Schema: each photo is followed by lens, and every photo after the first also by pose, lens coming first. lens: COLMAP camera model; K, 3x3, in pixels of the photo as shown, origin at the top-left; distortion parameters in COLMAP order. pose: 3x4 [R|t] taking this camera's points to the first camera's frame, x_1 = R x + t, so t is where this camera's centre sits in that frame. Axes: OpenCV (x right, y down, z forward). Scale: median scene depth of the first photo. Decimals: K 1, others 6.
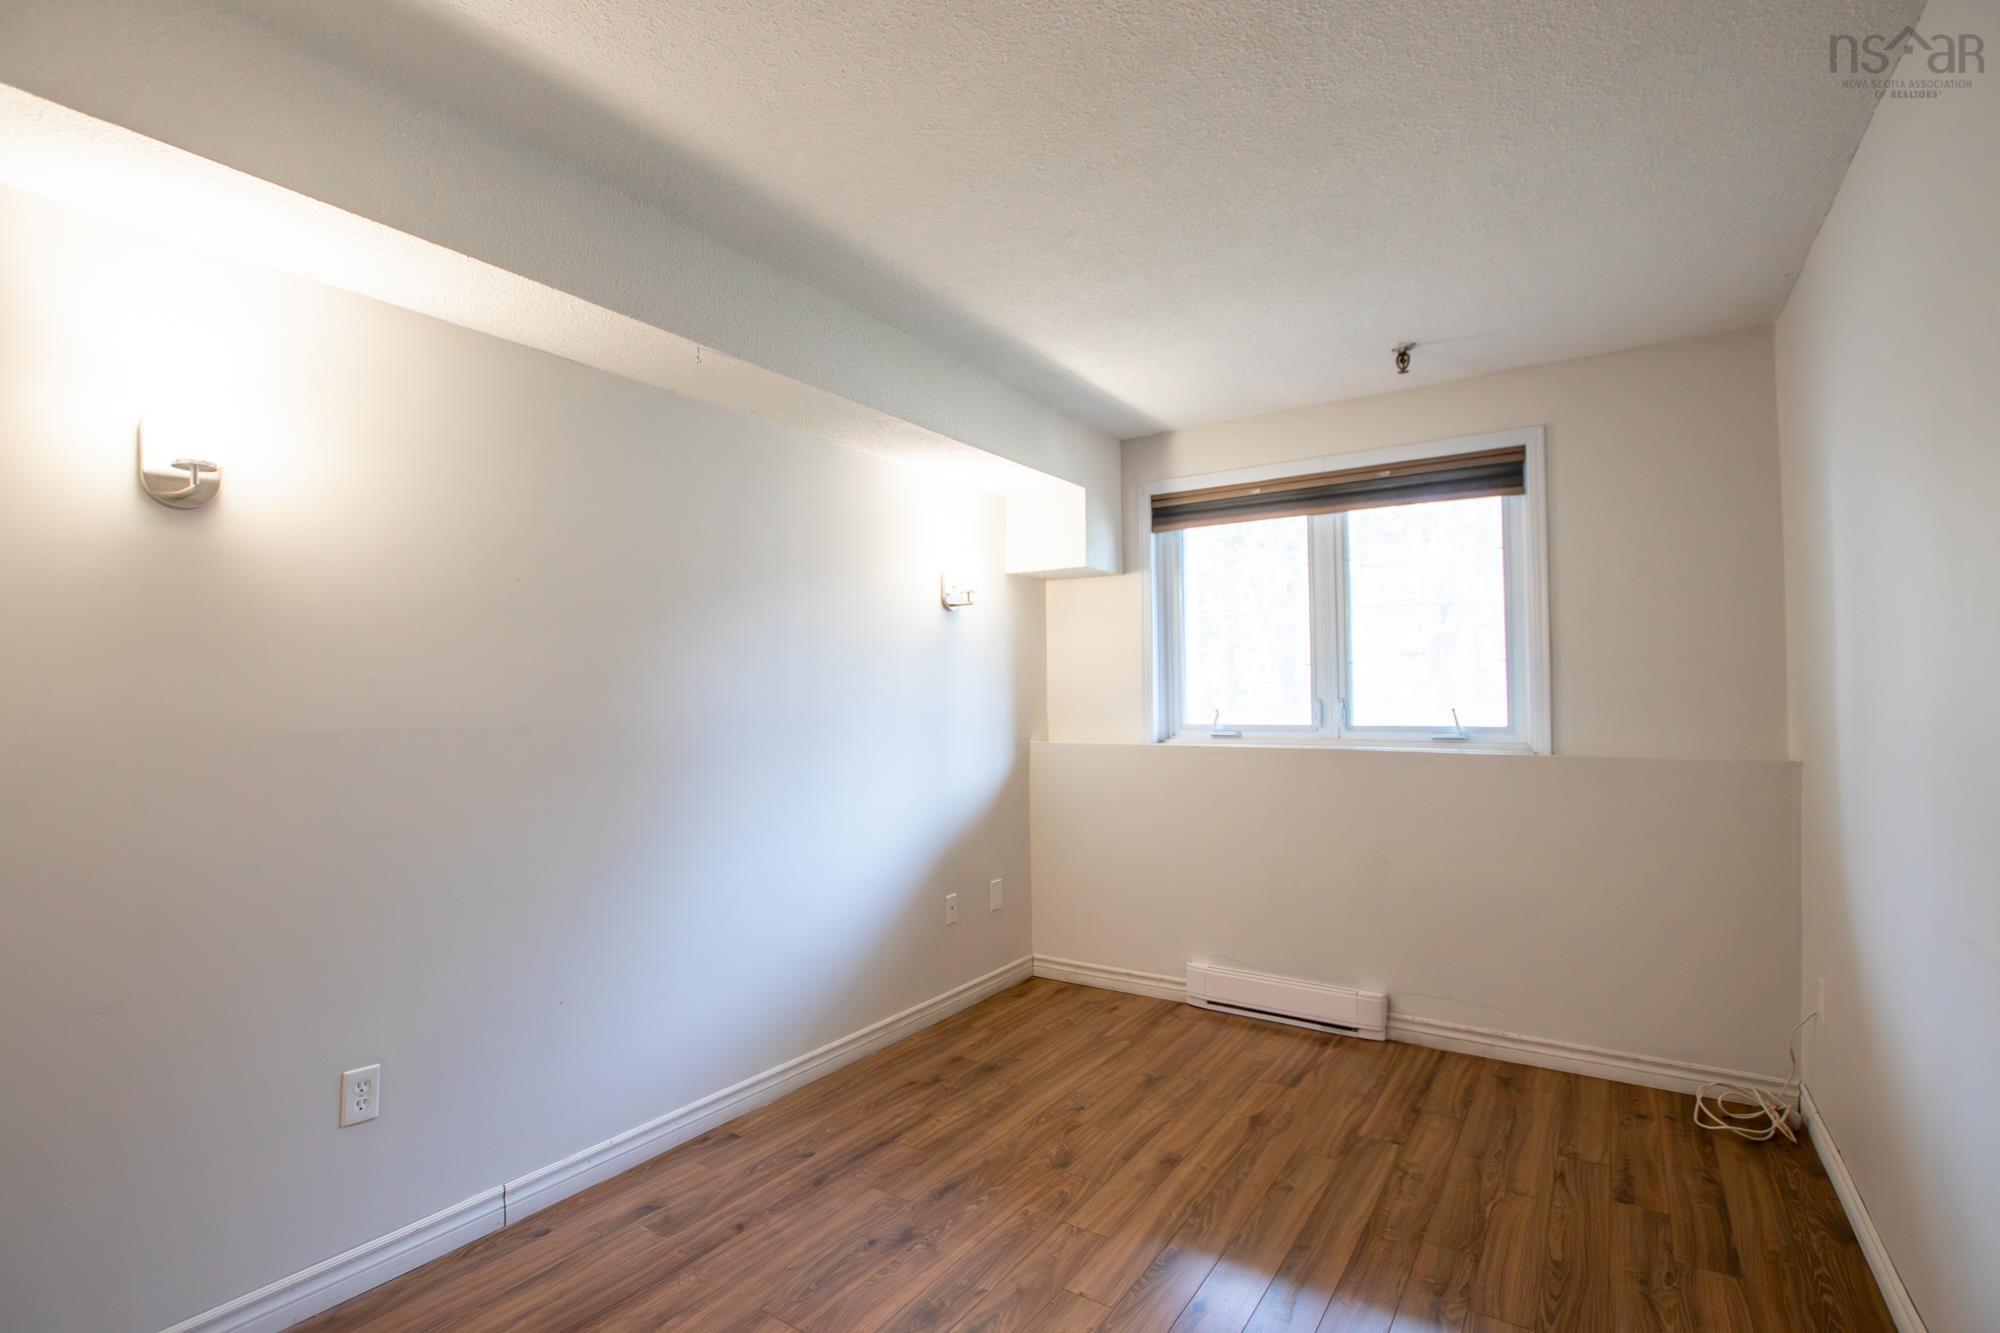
lens RADIAL K [[913.6, 0, 1005.8], [0, 913.6, 675.9], [0, 0, 1]] dist [-0.021916, -0.000304]
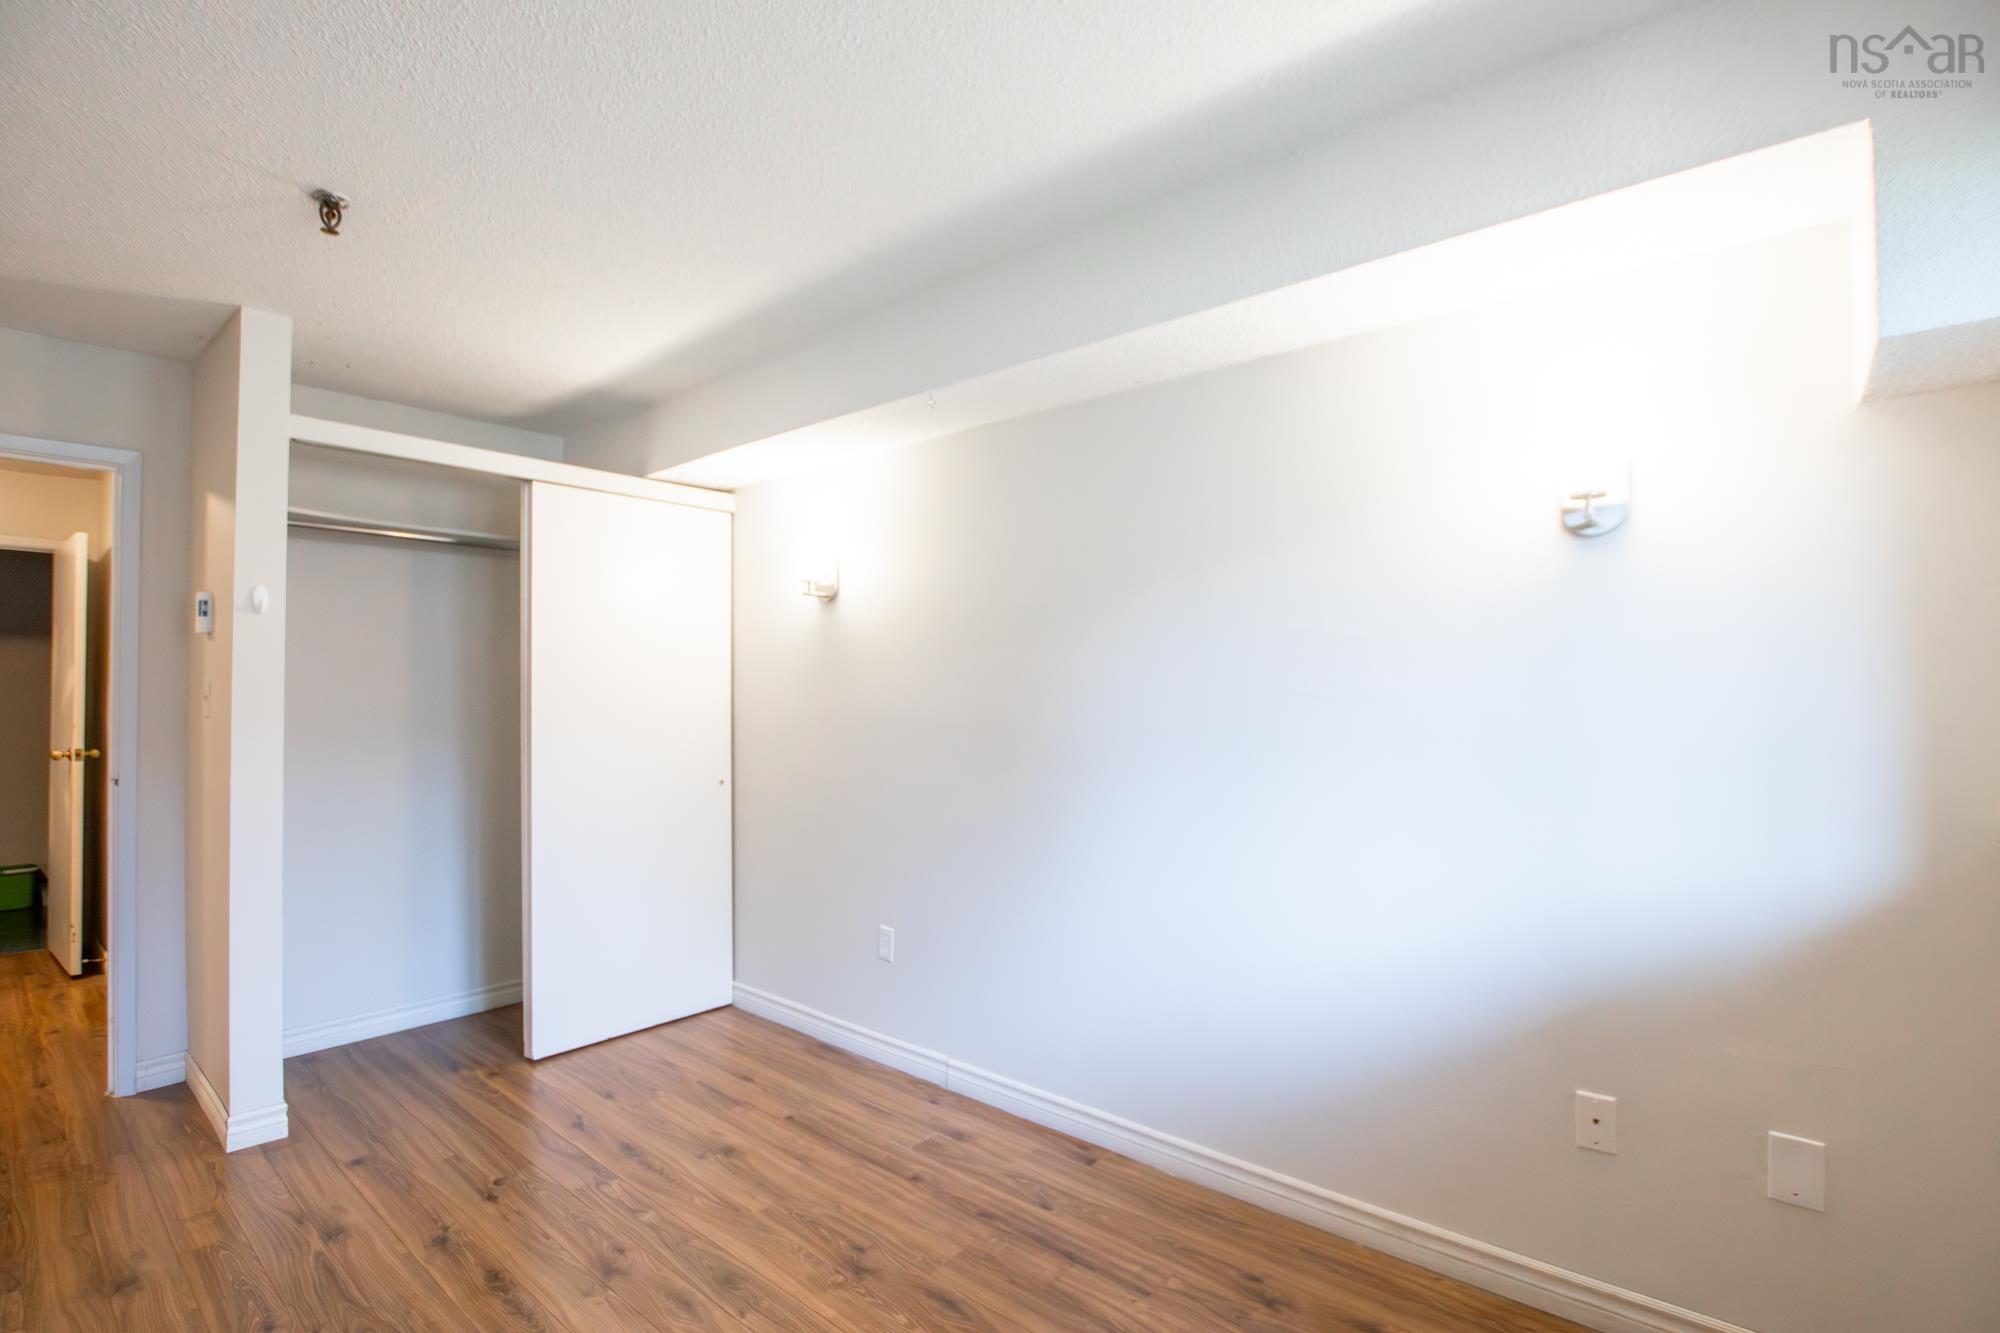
lens RADIAL K [[913.6, 0, 1005.8], [0, 913.6, 675.9], [0, 0, 1]] dist [-0.021916, -0.000304]
pose [[-0.102972, -0.026696, -0.994326, 0.720205], [0.011443, 0.999542, -0.028021, 0.026489], [0.994618, -0.014263, -0.102620, 1.095844]]
